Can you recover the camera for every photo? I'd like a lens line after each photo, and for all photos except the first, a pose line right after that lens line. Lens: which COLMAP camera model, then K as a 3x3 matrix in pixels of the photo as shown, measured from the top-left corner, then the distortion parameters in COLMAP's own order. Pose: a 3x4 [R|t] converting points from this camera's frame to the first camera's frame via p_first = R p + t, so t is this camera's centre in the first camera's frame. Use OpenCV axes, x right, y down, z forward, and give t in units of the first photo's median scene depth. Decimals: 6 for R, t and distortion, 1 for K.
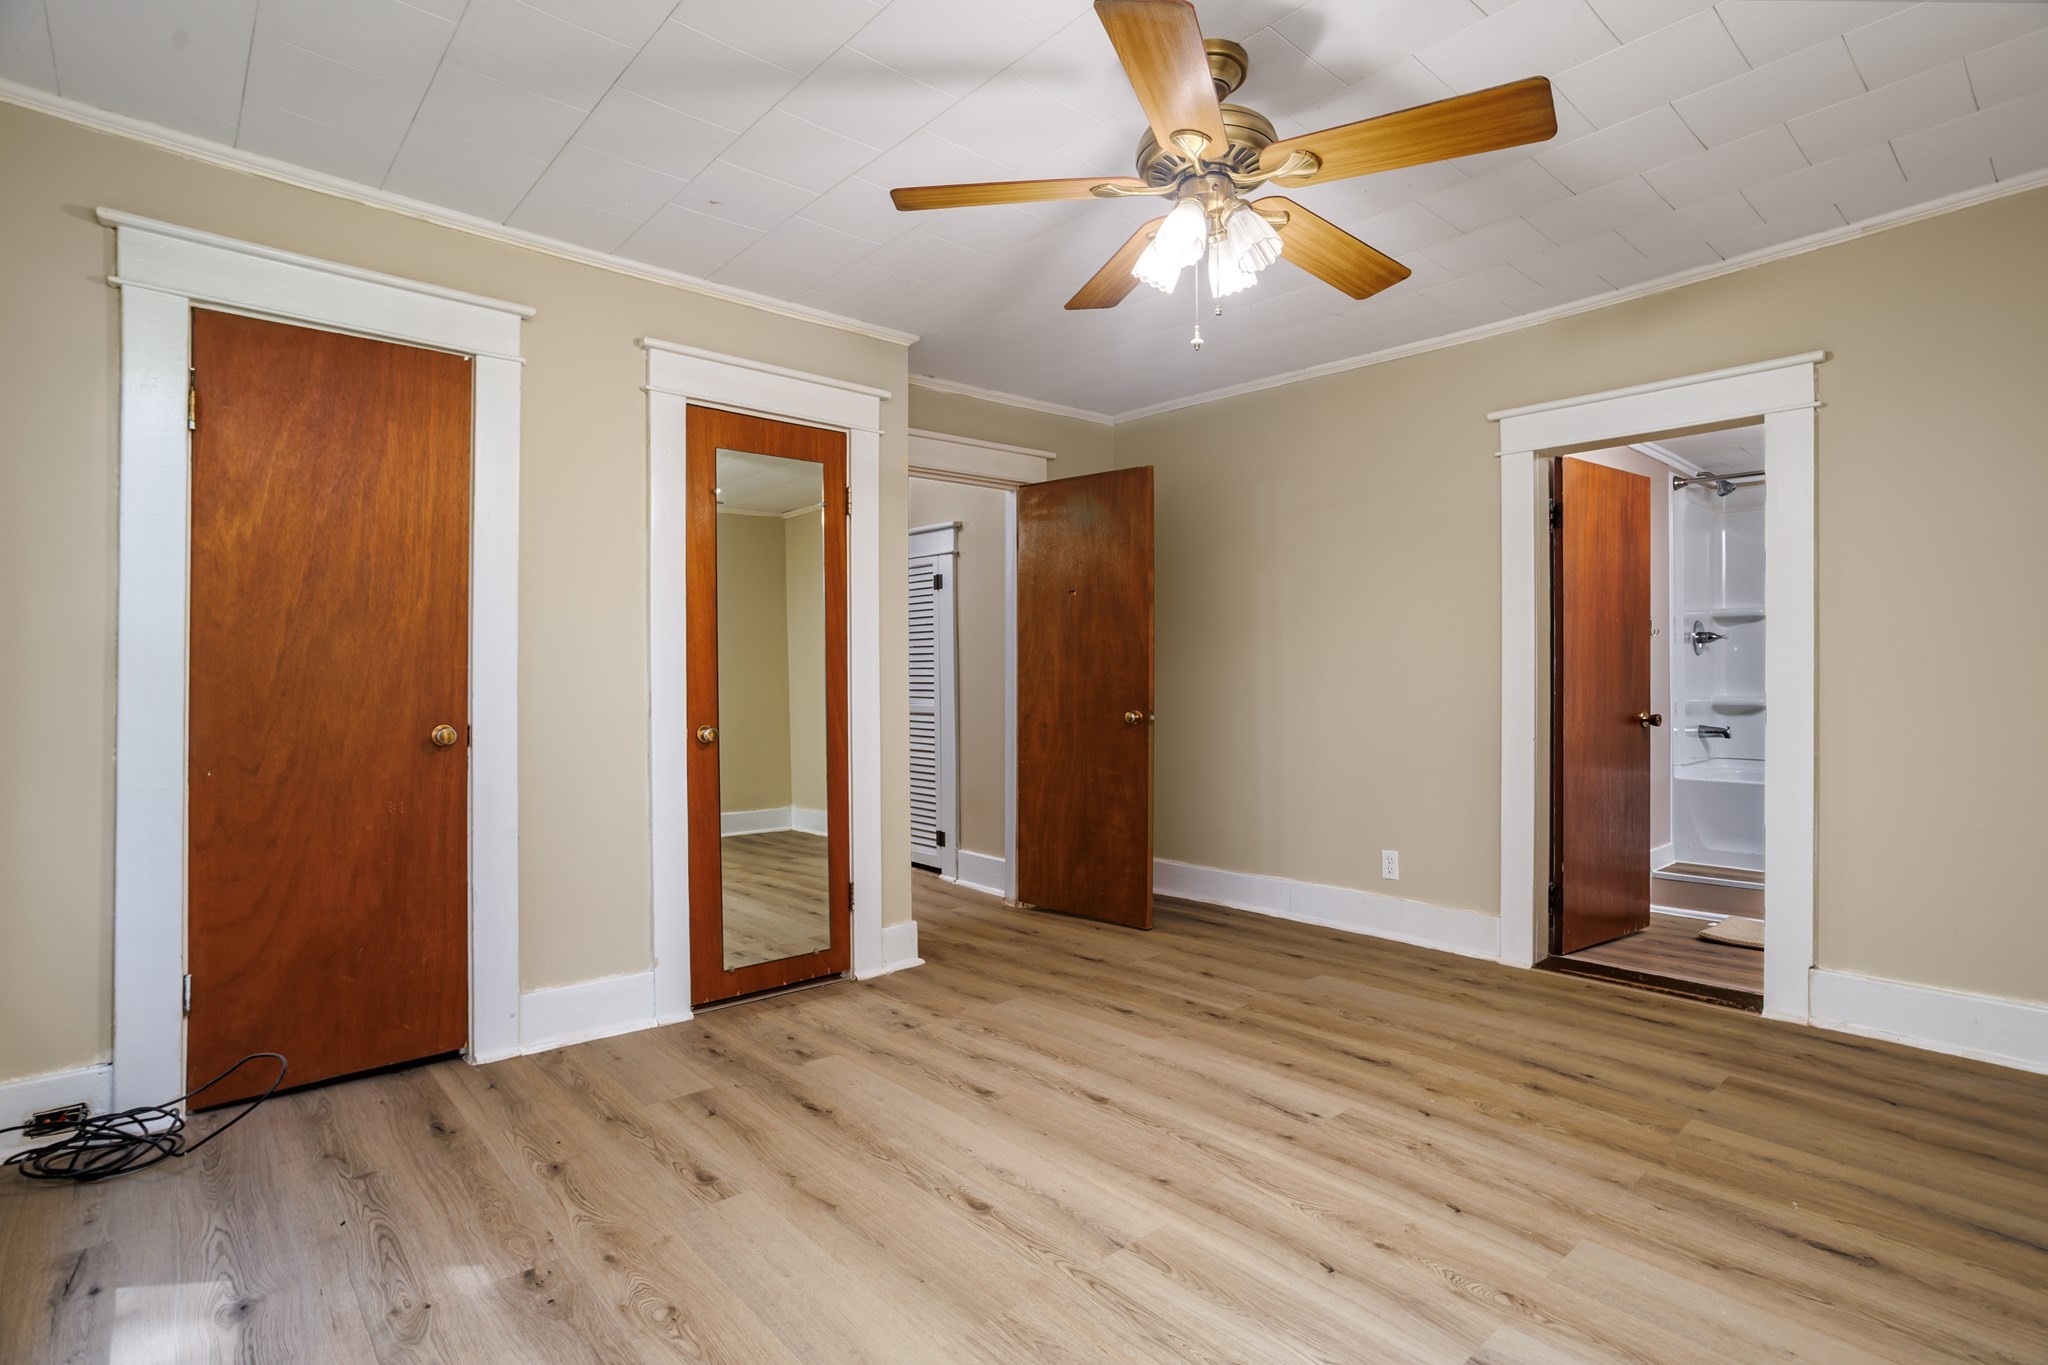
lens RADIAL K [[1008.4, 0, 1029.8], [0, 1008.4, 678.6], [0, 0, 1]] dist [-0.040541, 0.015819]
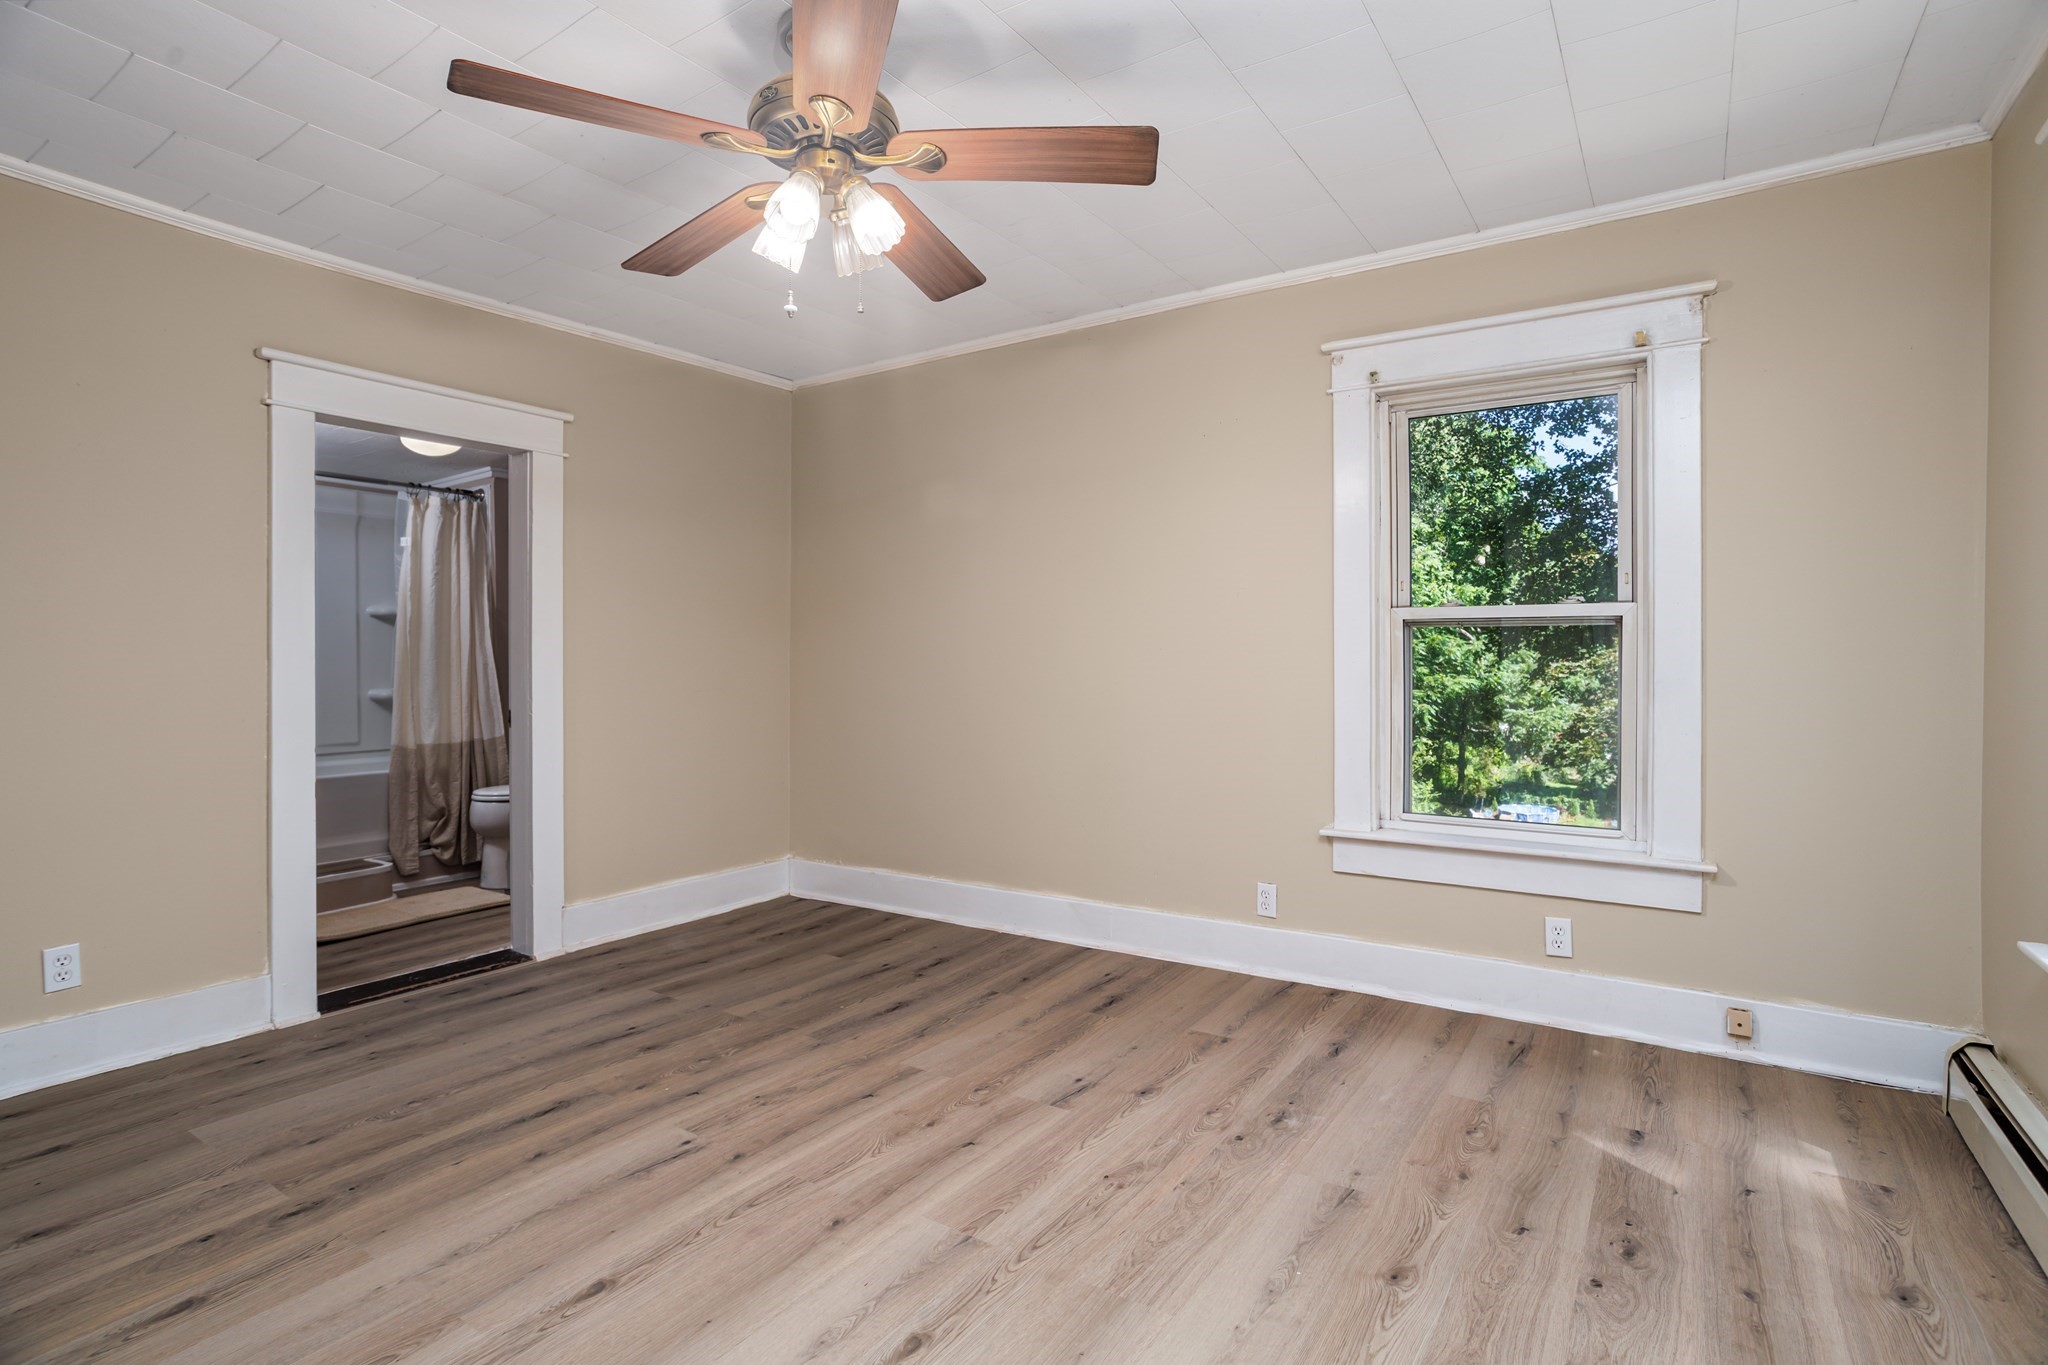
lens RADIAL K [[1008.4, 0, 1023.7], [0, 1008.4, 674.5], [0, 0, 1]] dist [-0.040541, 0.015819]
pose [[-0.243768, -0.009002, 0.969792, -0.624489], [0.013053, 0.999836, 0.012562, -0.007142], [-0.969746, 0.015721, -0.243611, 0.827754]]
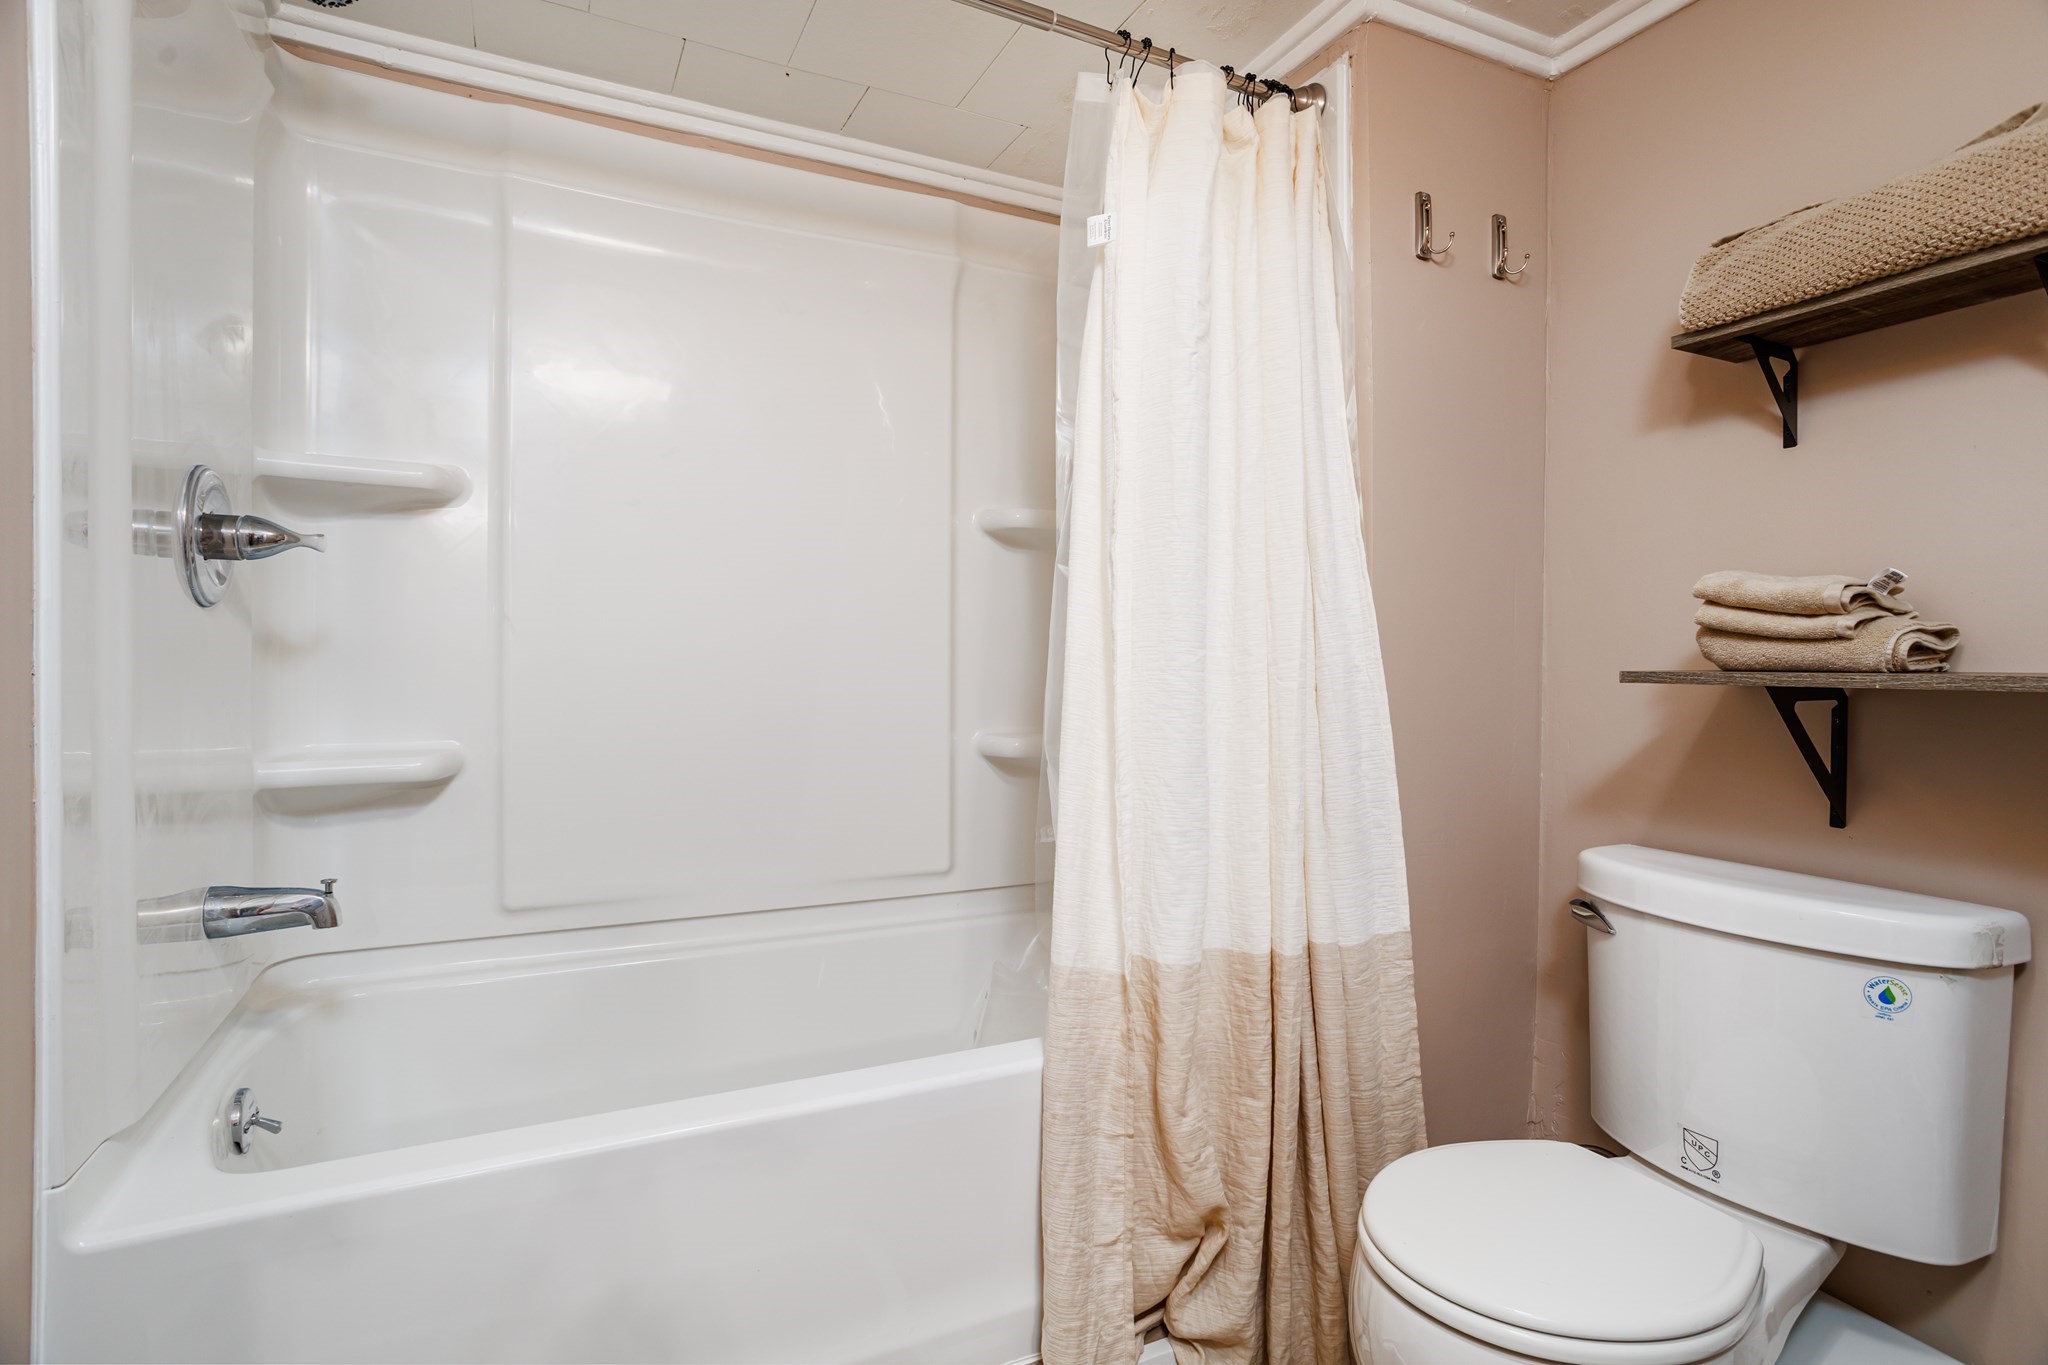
lens RADIAL K [[1008.4, 0, 1014.2], [0, 1008.4, 670.5], [0, 0, 1]] dist [-0.040541, 0.015819]
pose [[0.281384, -0.010919, 0.959533, 0.927904], [0.000180, 0.999936, 0.011326, -0.020915], [-0.959595, -0.003015, 0.281368, 1.384258]]
